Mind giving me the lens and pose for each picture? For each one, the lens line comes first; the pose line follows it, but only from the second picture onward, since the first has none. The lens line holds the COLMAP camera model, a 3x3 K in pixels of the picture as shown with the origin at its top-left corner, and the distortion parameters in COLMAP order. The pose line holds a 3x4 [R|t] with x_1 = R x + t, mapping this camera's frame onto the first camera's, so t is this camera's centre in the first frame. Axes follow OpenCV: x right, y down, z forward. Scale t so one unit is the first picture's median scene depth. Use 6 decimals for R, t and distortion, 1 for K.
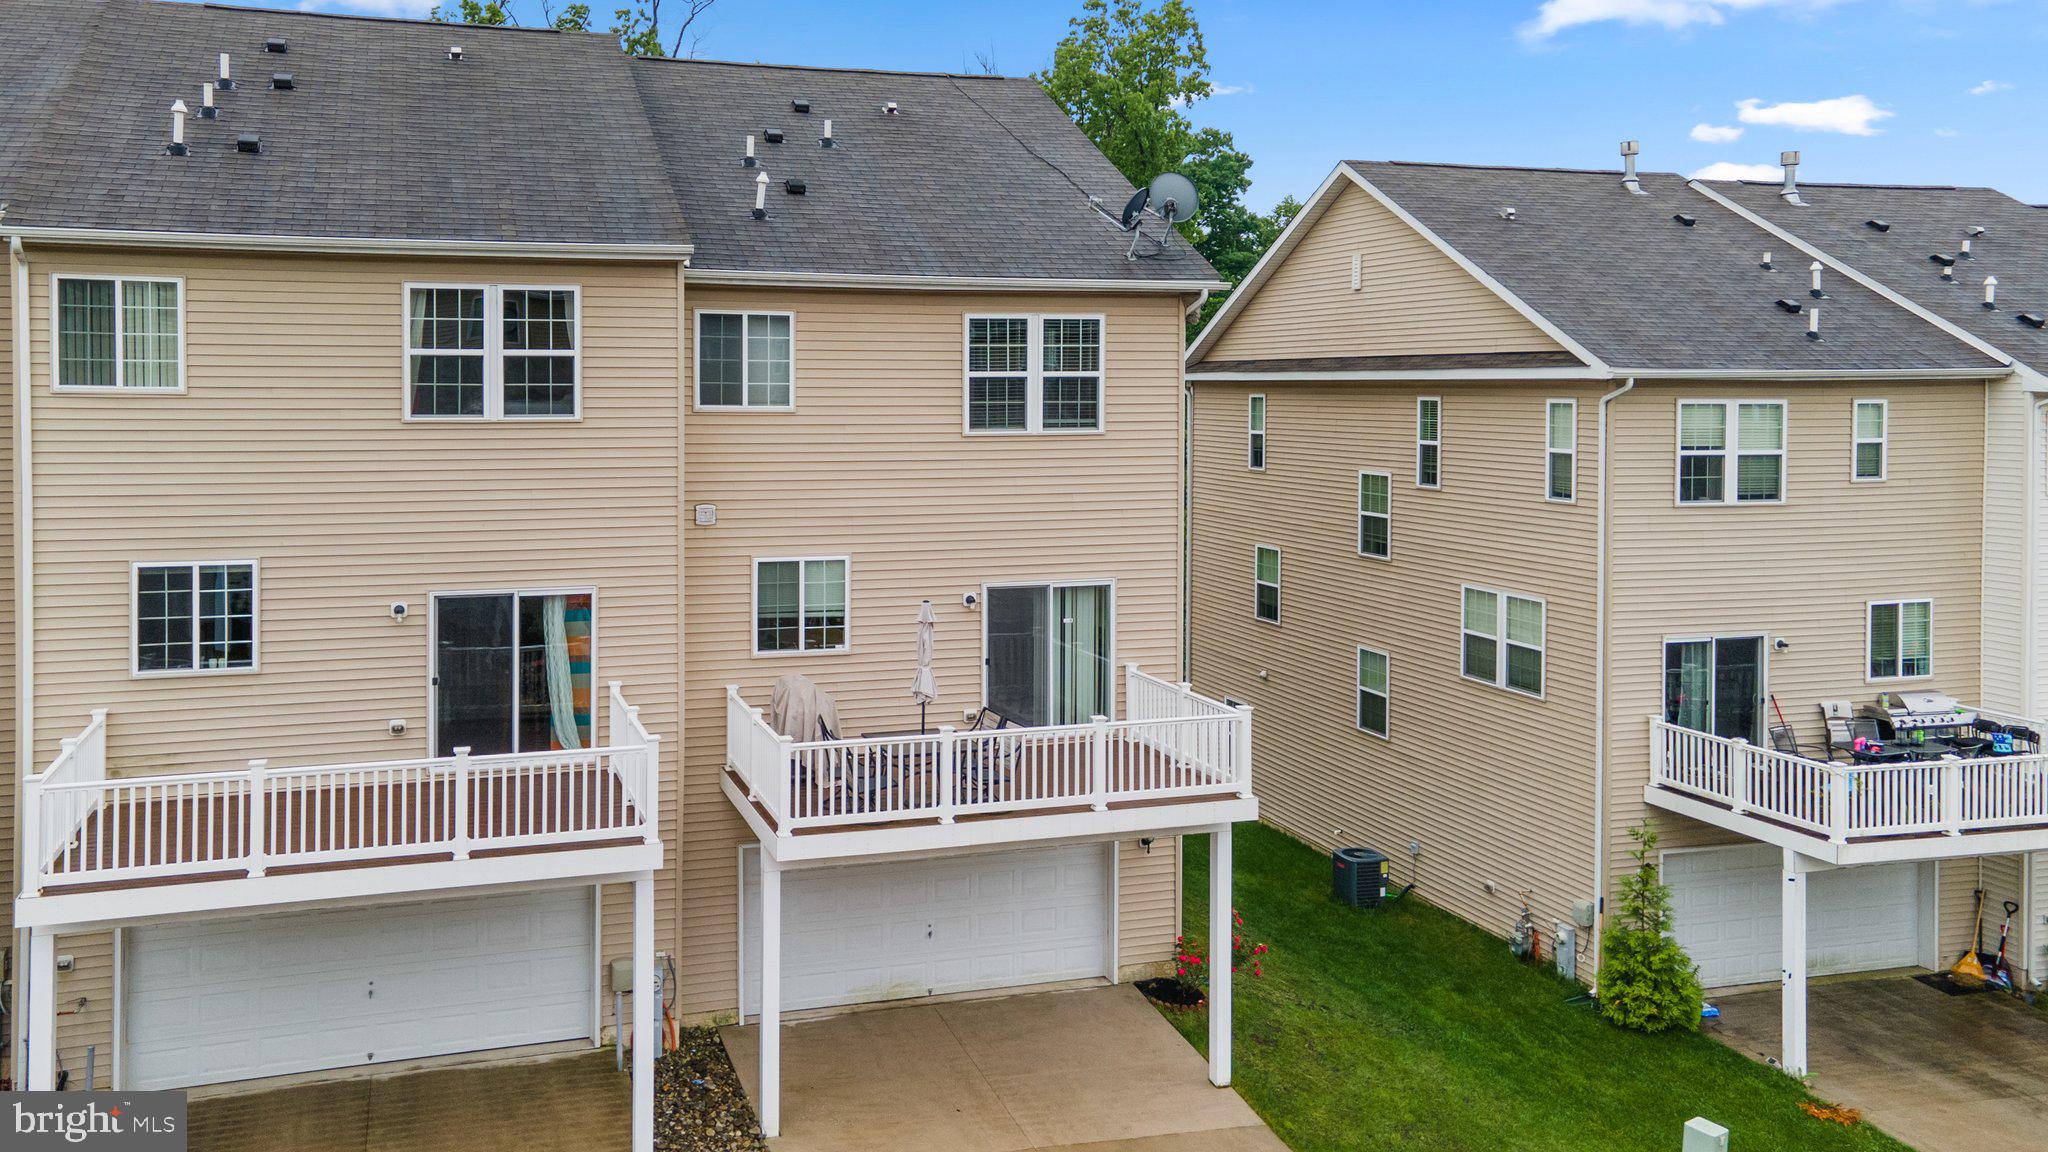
lens RADIAL K [[1526.7, 0, 915.1], [0, 1526.7, 573.3], [0, 0, 1]] dist [-0.001279, 0.045071]
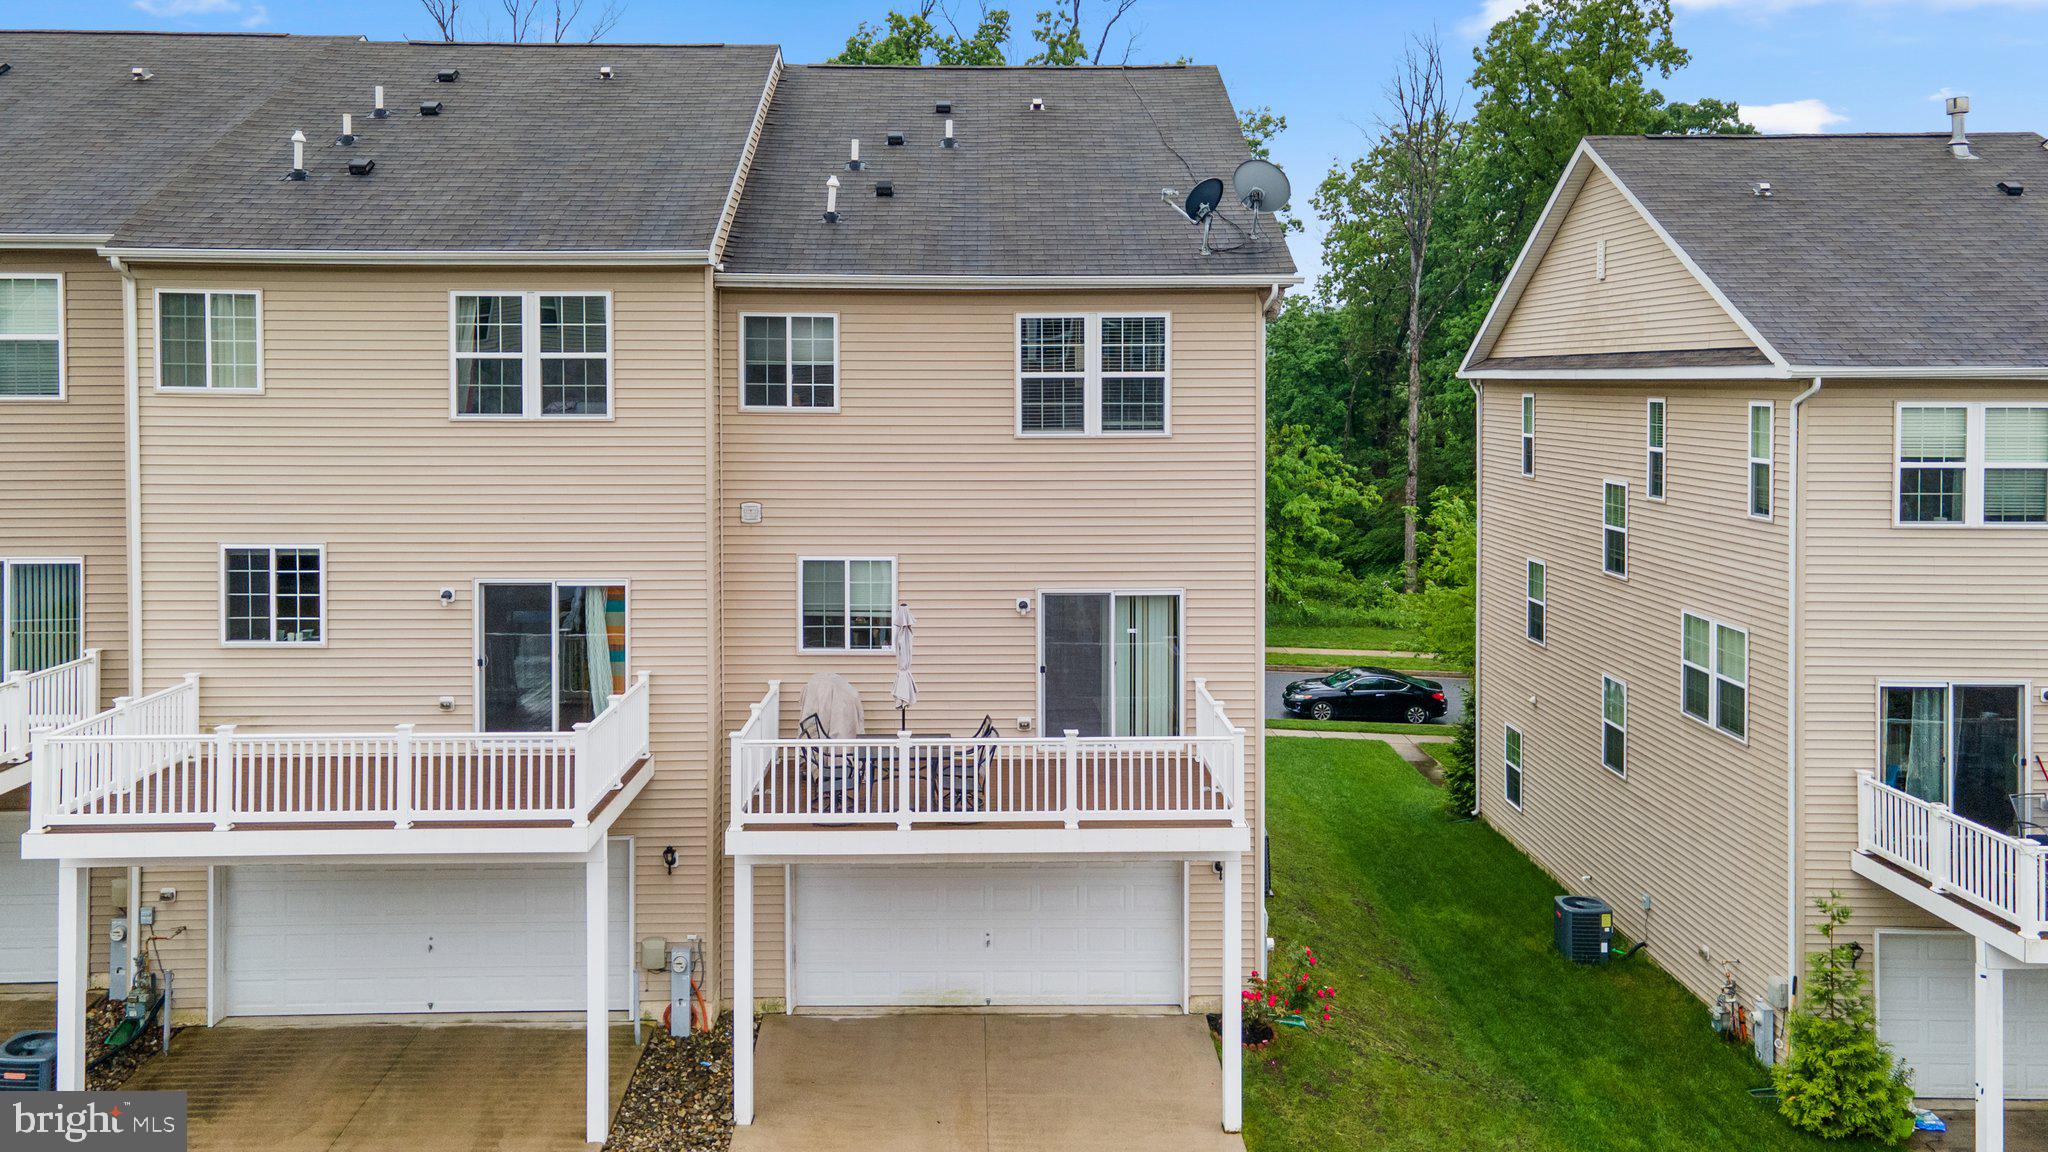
lens RADIAL K [[1526.7, 0, 915.1], [0, 1526.7, 573.3], [0, 0, 1]] dist [-0.001279, 0.045071]
pose [[0.966314, 0.031868, -0.255385, 0.227691], [-0.031621, 0.999487, 0.005073, -0.006268], [0.255416, 0.003173, 0.966826, 0.037695]]
